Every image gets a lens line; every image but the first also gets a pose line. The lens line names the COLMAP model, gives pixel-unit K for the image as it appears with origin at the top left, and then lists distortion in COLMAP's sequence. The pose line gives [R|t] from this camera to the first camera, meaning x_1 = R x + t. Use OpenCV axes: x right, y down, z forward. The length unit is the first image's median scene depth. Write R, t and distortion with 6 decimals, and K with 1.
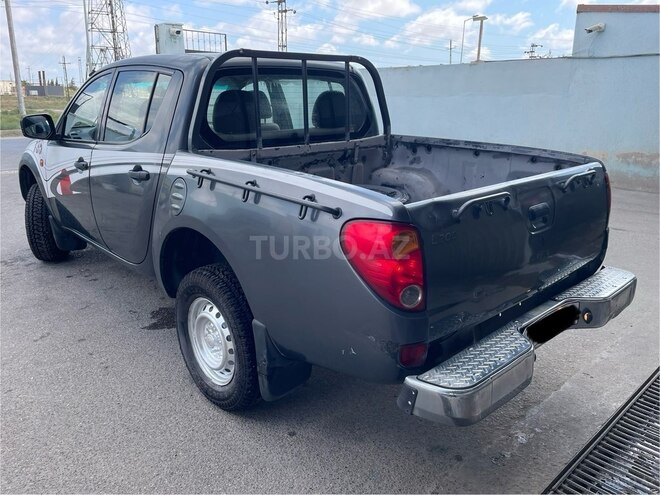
lens RADIAL K [[499.1, 0, 333.3], [0, 499.1, 243.7], [0, 0, 1]] dist [0.080083, -0.103452]
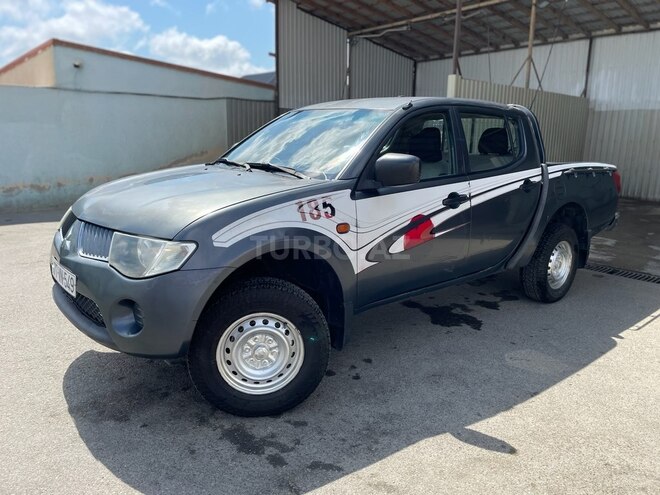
lens RADIAL K [[499.1, 0, 329.6], [0, 499.1, 245.9], [0, 0, 1]] dist [0.080083, -0.103452]
pose [[0.041489, -0.221790, 0.974211, -1.867194], [0.264790, 0.942627, 0.203323, -0.422126], [-0.963413, 0.249526, 0.097836, 1.462455]]
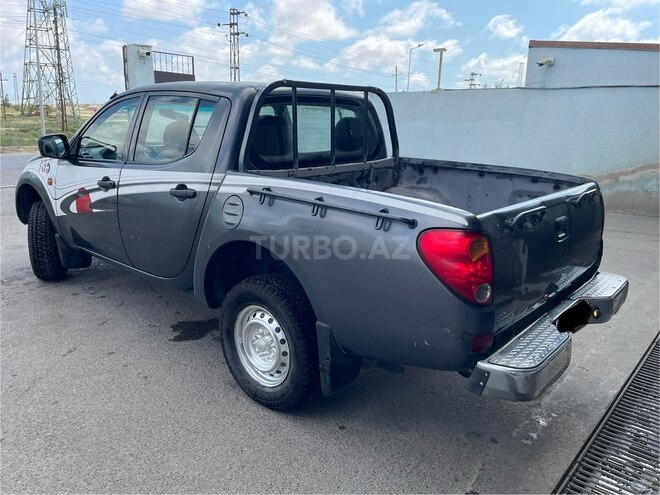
lens RADIAL K [[499.1, 0, 333.1], [0, 499.1, 244.8], [0, 0, 1]] dist [0.080083, -0.103452]
pose [[0.994606, -0.009227, 0.103316, -0.182088], [0.013194, 0.999199, -0.037778, 0.017962], [-0.102885, 0.038937, 0.993931, -0.088612]]
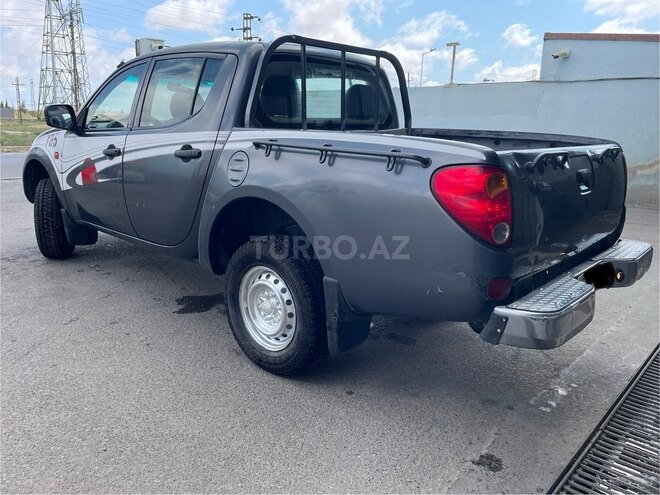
lens RADIAL K [[499.1, 0, 333.8], [0, 499.1, 245.3], [0, 0, 1]] dist [0.080083, -0.103452]
pose [[0.996523, 0.000190, 0.083313, -0.174734], [0.004072, 0.998691, -0.050984, 0.106888], [-0.083214, 0.051146, 0.995218, -0.045482]]
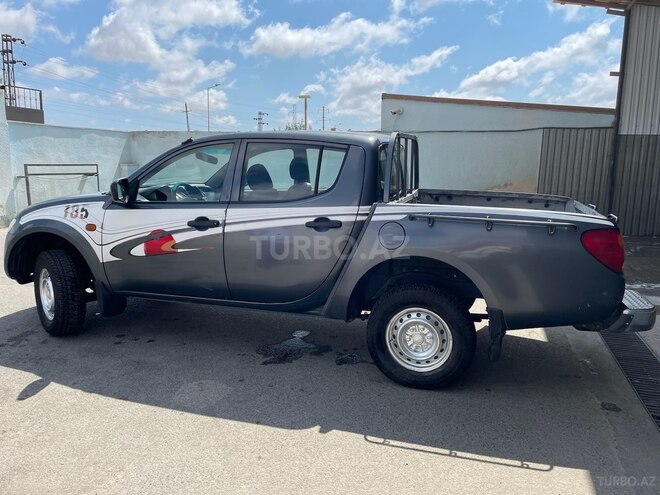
lens RADIAL K [[499.1, 0, 333.7], [0, 499.1, 238.5], [0, 0, 1]] dist [0.080083, -0.103452]
pose [[0.864056, -0.073709, 0.497970, -1.003041], [0.133260, 0.987423, -0.085069, 0.008208], [-0.485437, 0.139864, 0.863012, -0.088996]]
